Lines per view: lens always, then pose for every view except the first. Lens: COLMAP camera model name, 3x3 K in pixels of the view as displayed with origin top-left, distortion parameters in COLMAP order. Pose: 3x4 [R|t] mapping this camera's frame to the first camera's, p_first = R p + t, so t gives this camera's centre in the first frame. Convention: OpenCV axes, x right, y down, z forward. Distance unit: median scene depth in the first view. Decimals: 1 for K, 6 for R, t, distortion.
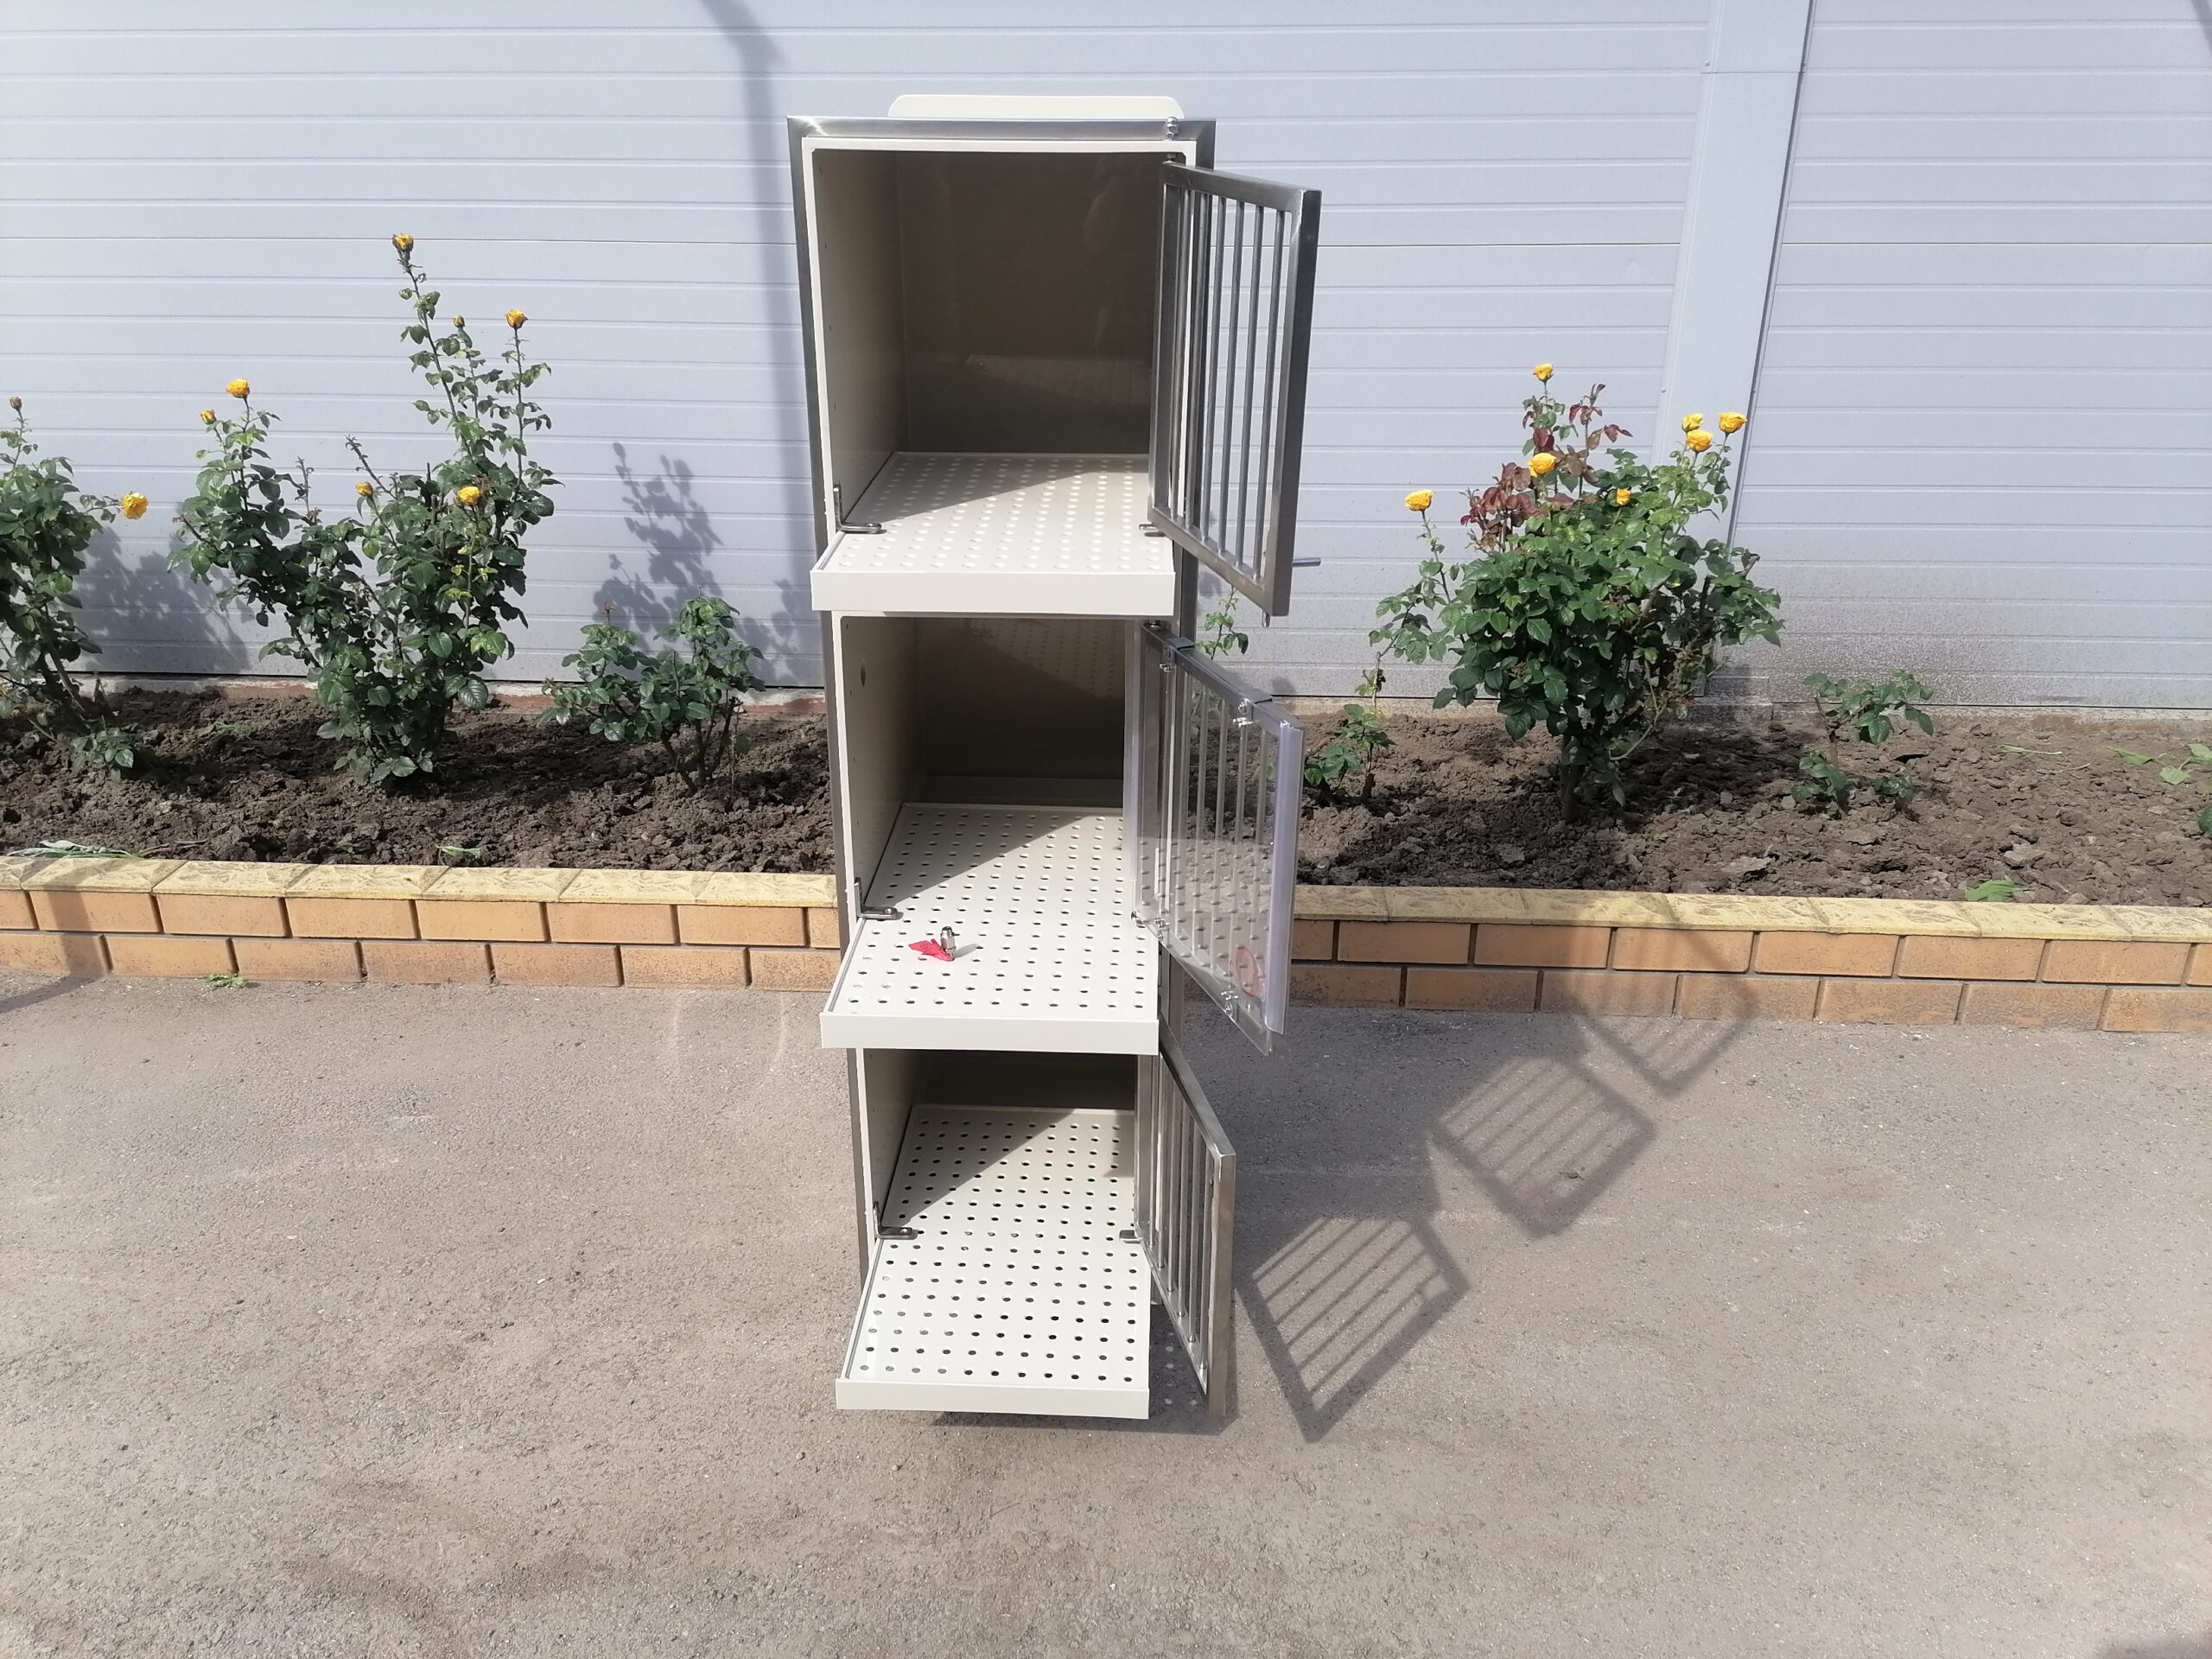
lens RADIAL K [[1639.9, 0, 1106.0], [0, 1639.9, 829.5], [0, 0, 1]] dist [0.089764, -0.106128]
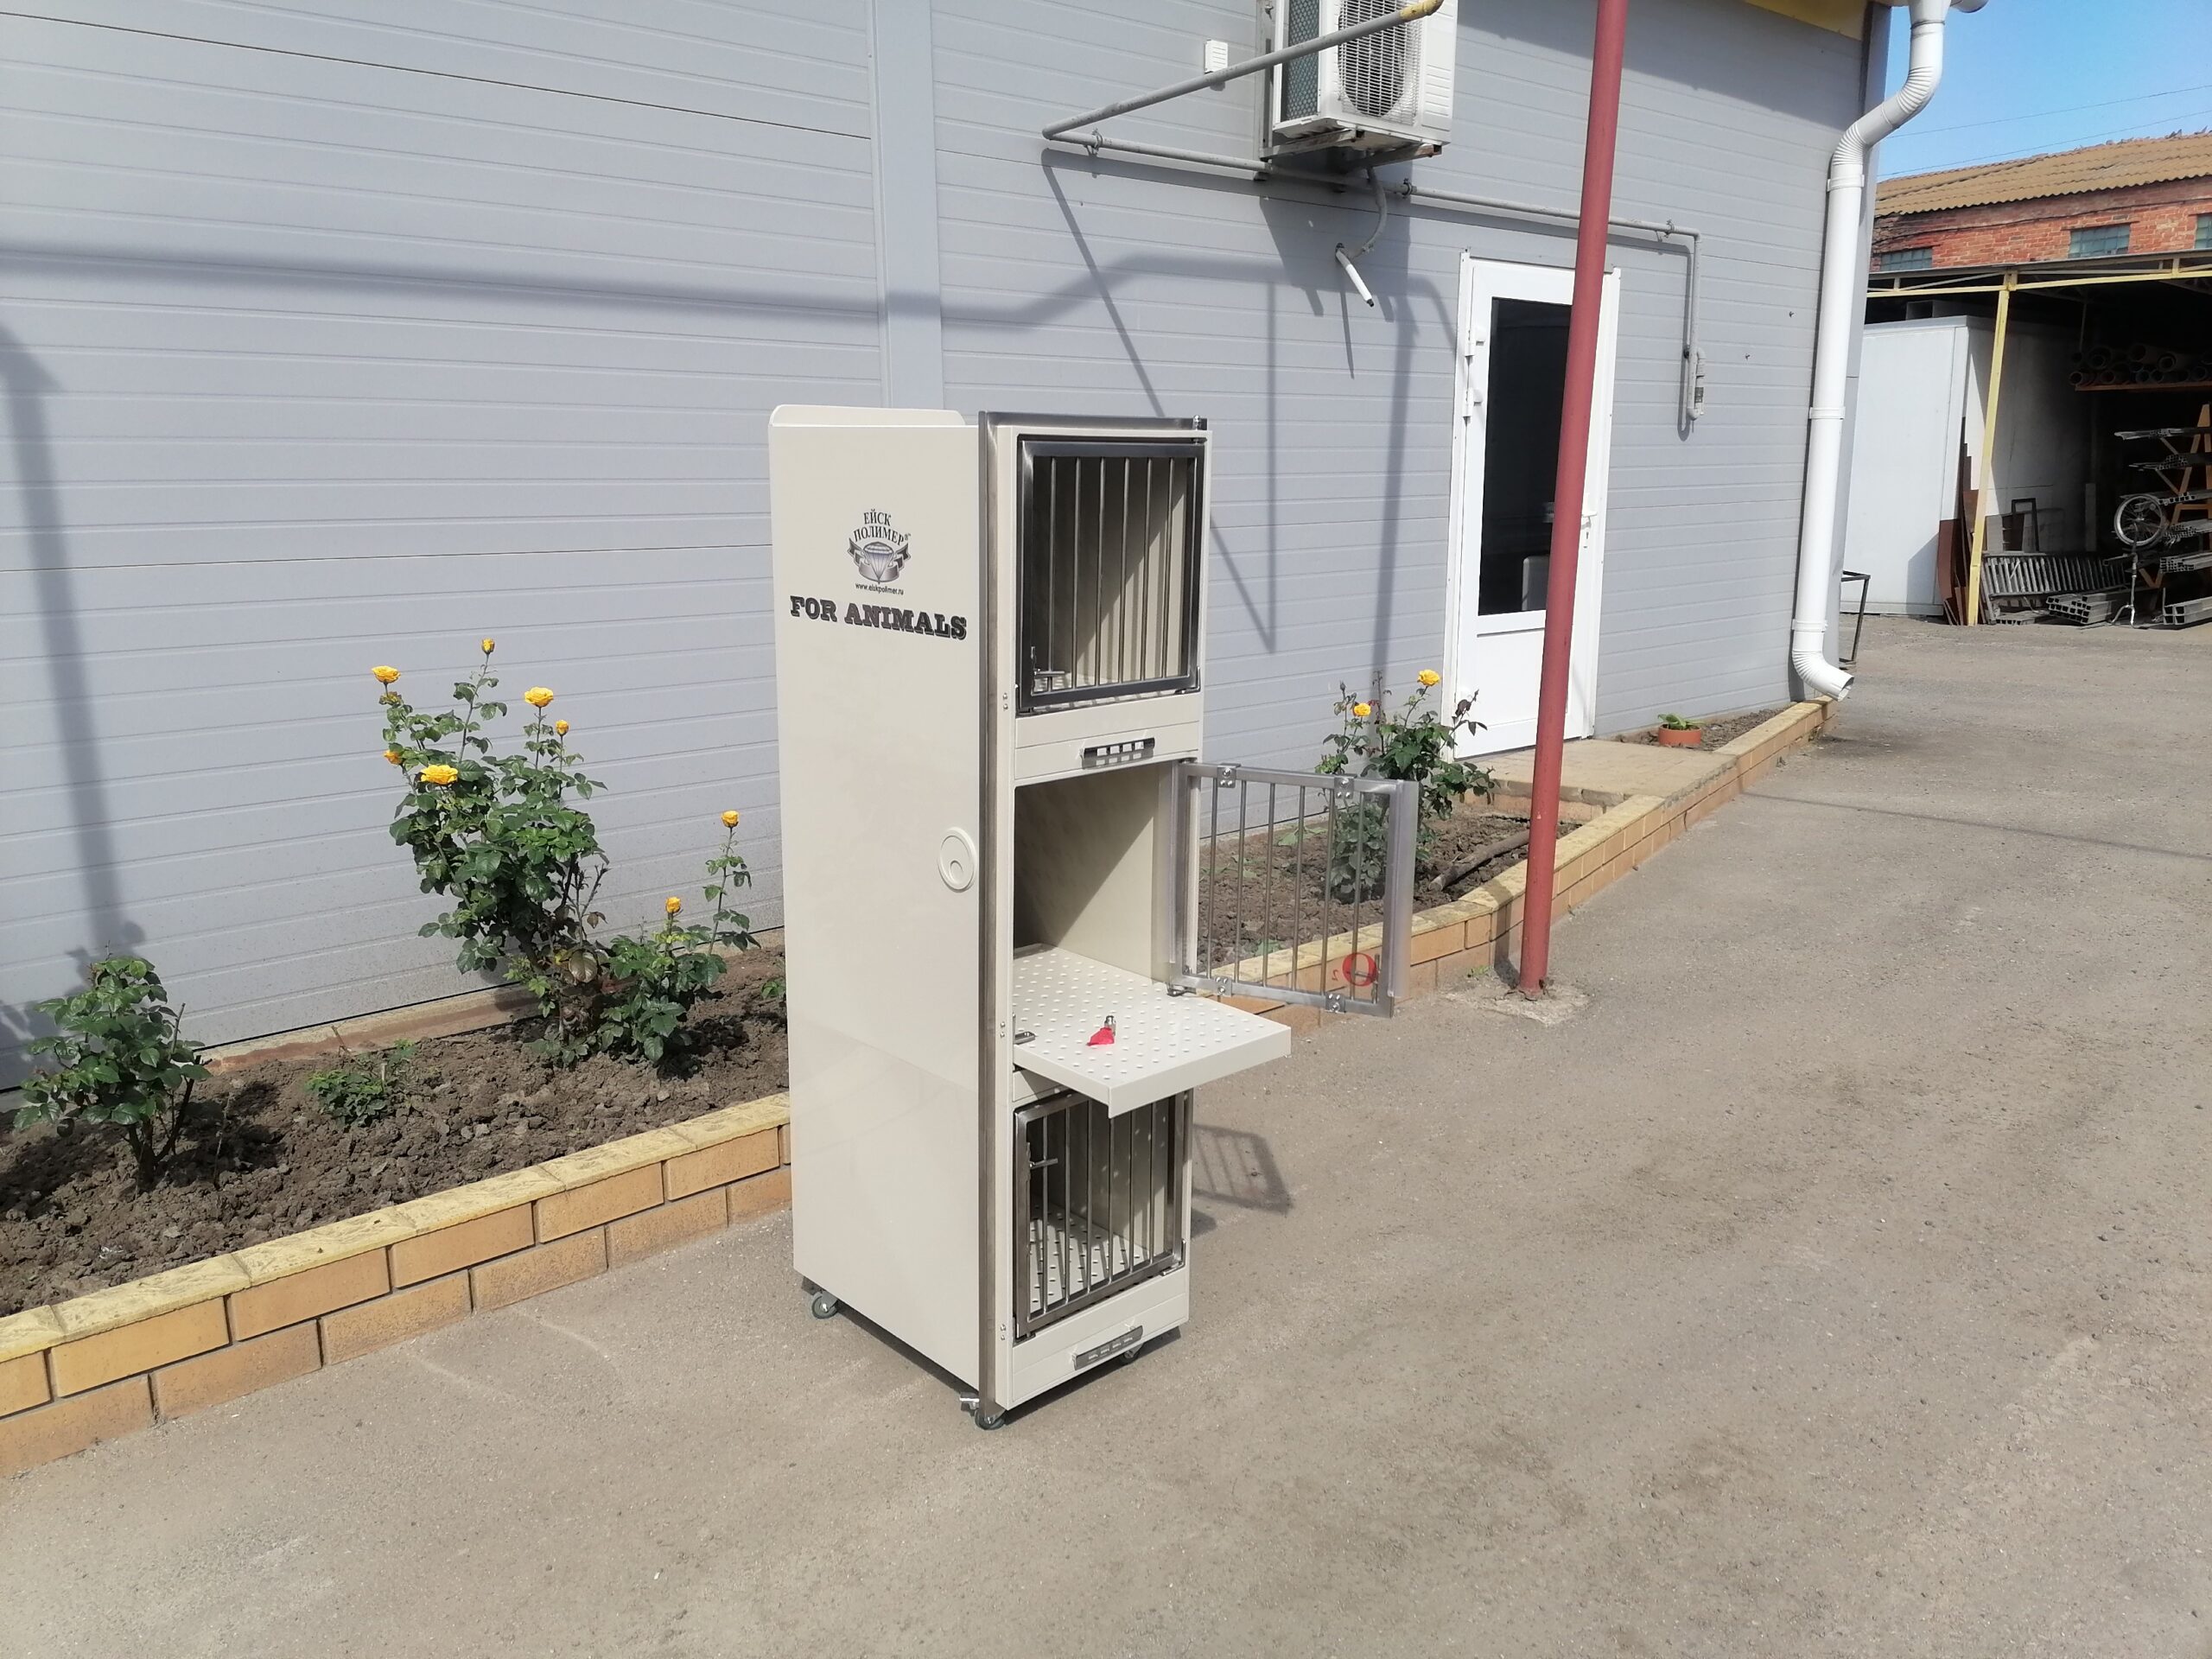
lens RADIAL K [[1646.5, 0, 1106.0], [0, 1646.5, 829.5], [0, 0, 1]] dist [0.094937, -0.114422]
pose [[0.707019, -0.153165, 0.690409, -0.684089], [0.282925, 0.955994, -0.077648, 0.012363], [-0.648133, 0.250233, 0.719240, 0.045084]]
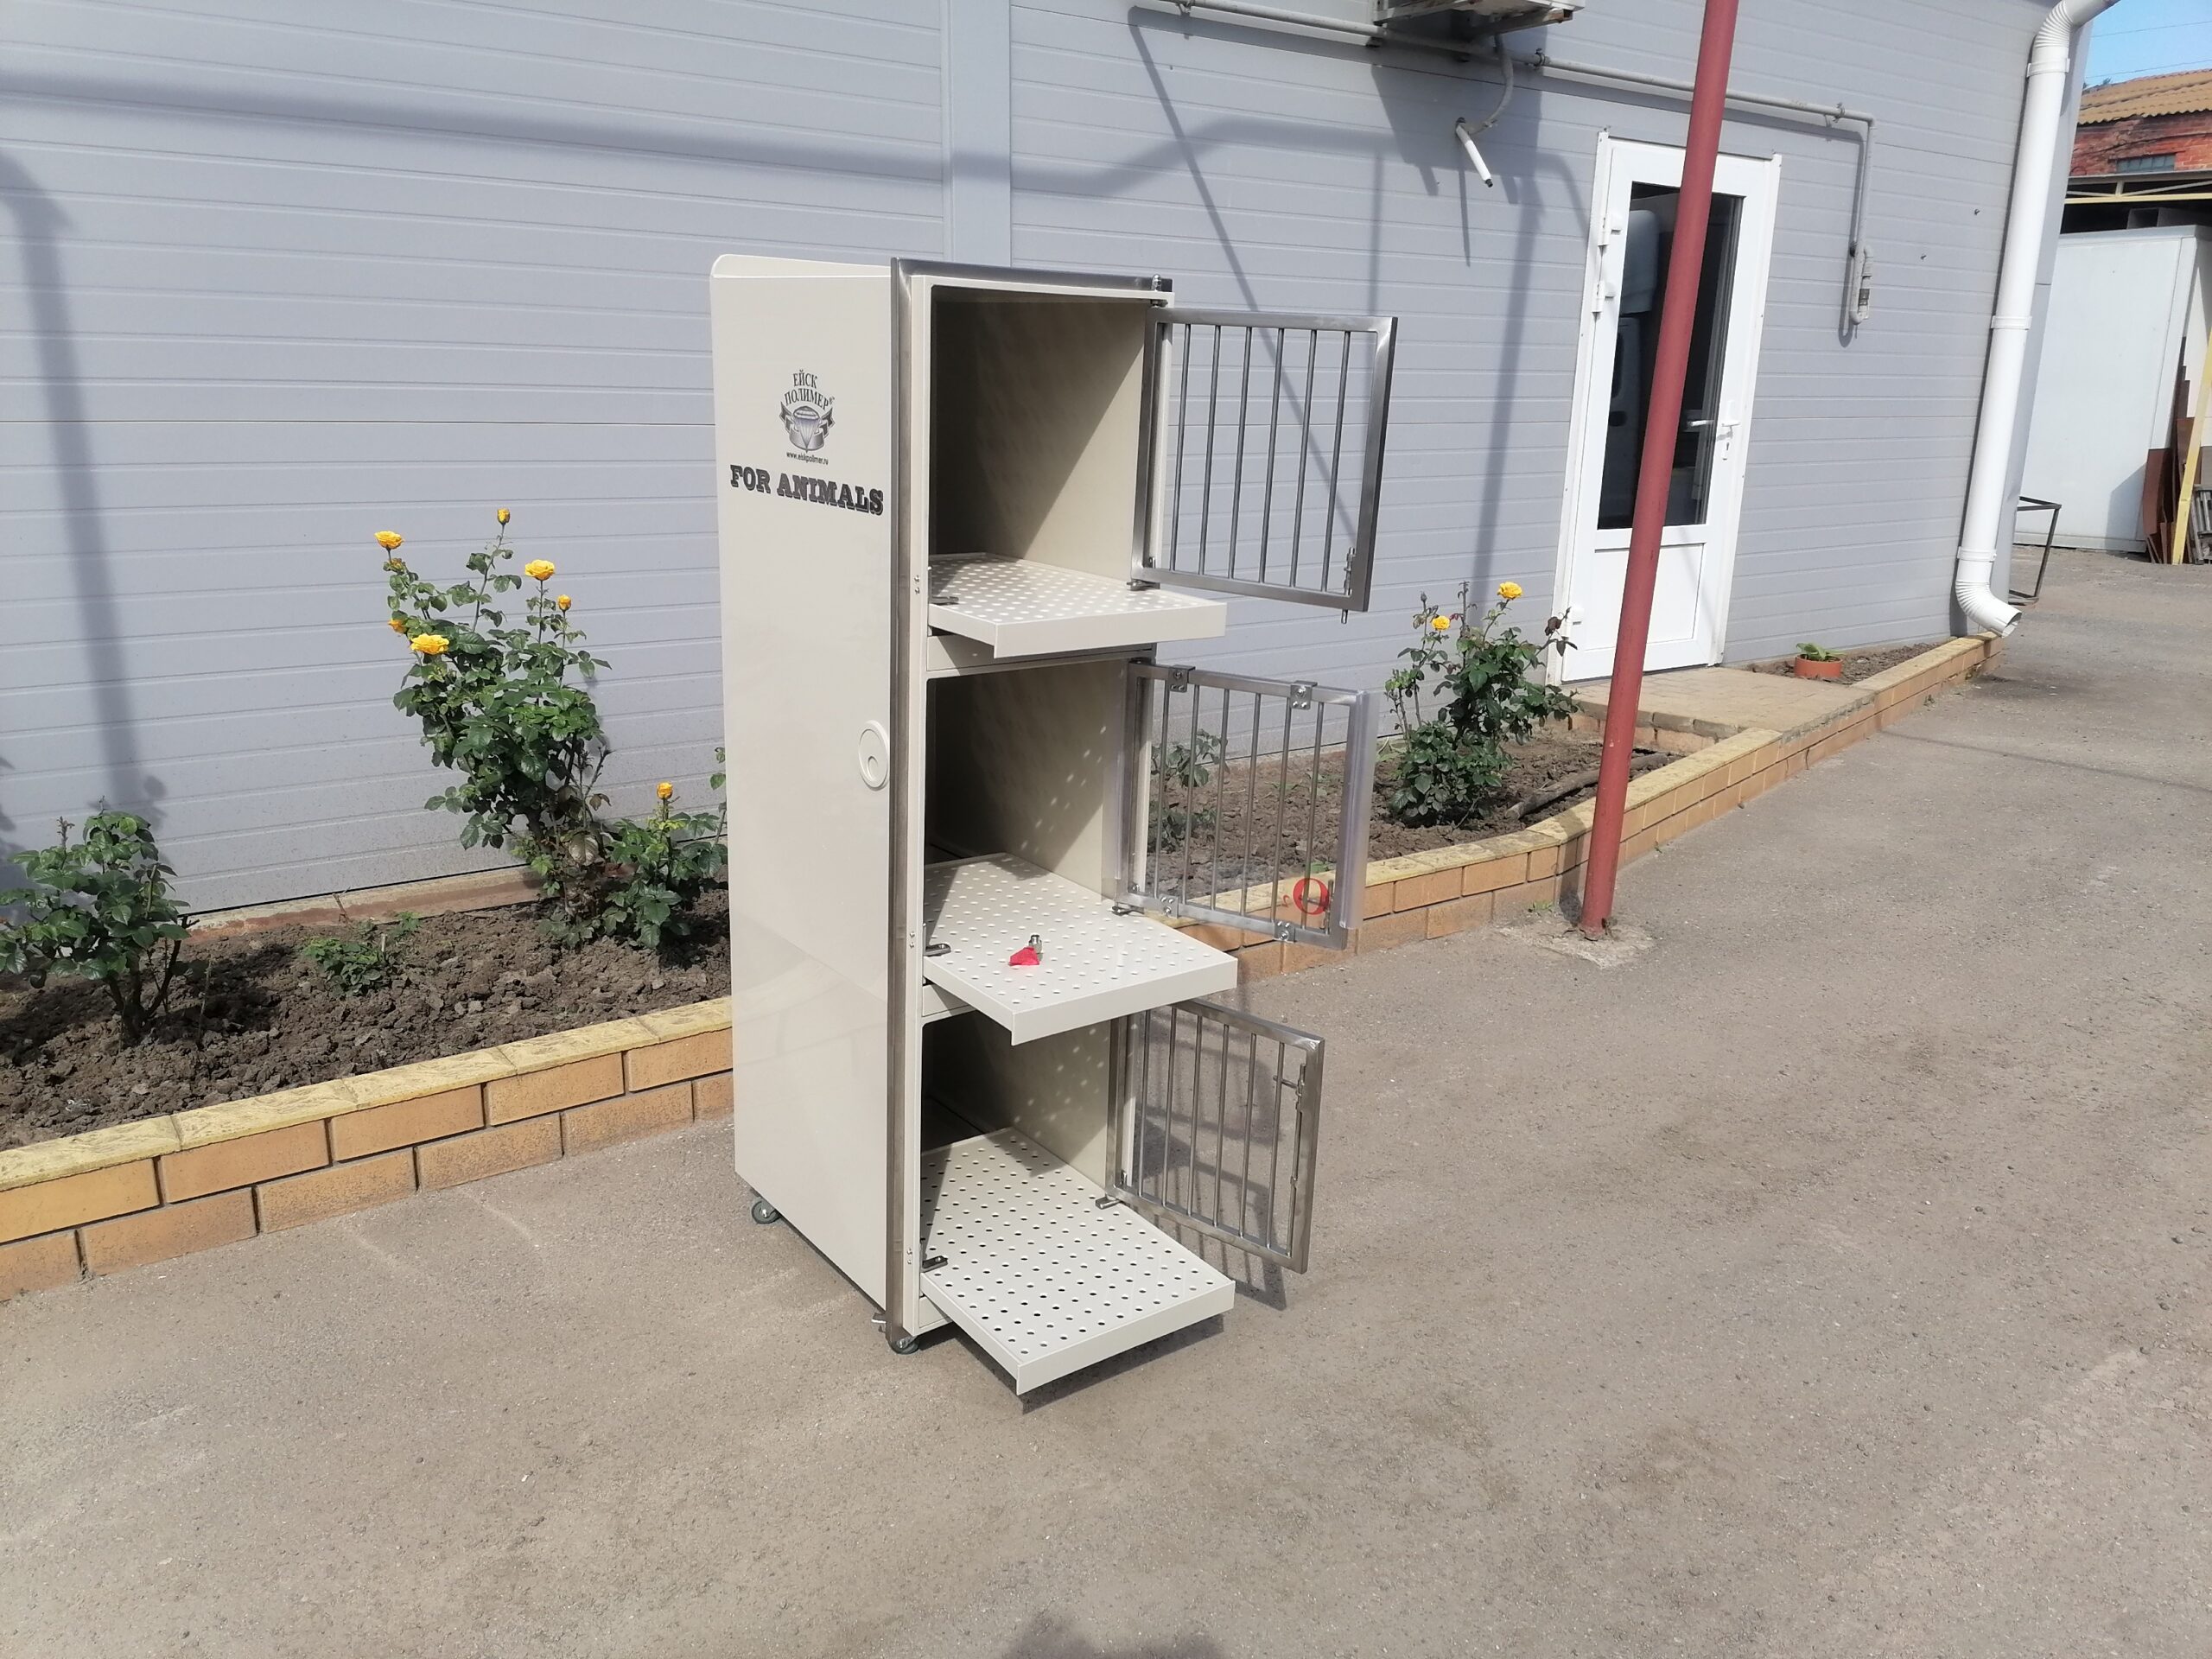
lens RADIAL K [[1639.9, 0, 1106.0], [0, 1639.9, 829.5], [0, 0, 1]] dist [0.089764, -0.106128]
pose [[0.777055, -0.151371, 0.610961, -0.542956], [0.227997, 0.972425, -0.049053, 0.040085], [-0.586688, 0.177414, 0.790140, 0.027866]]
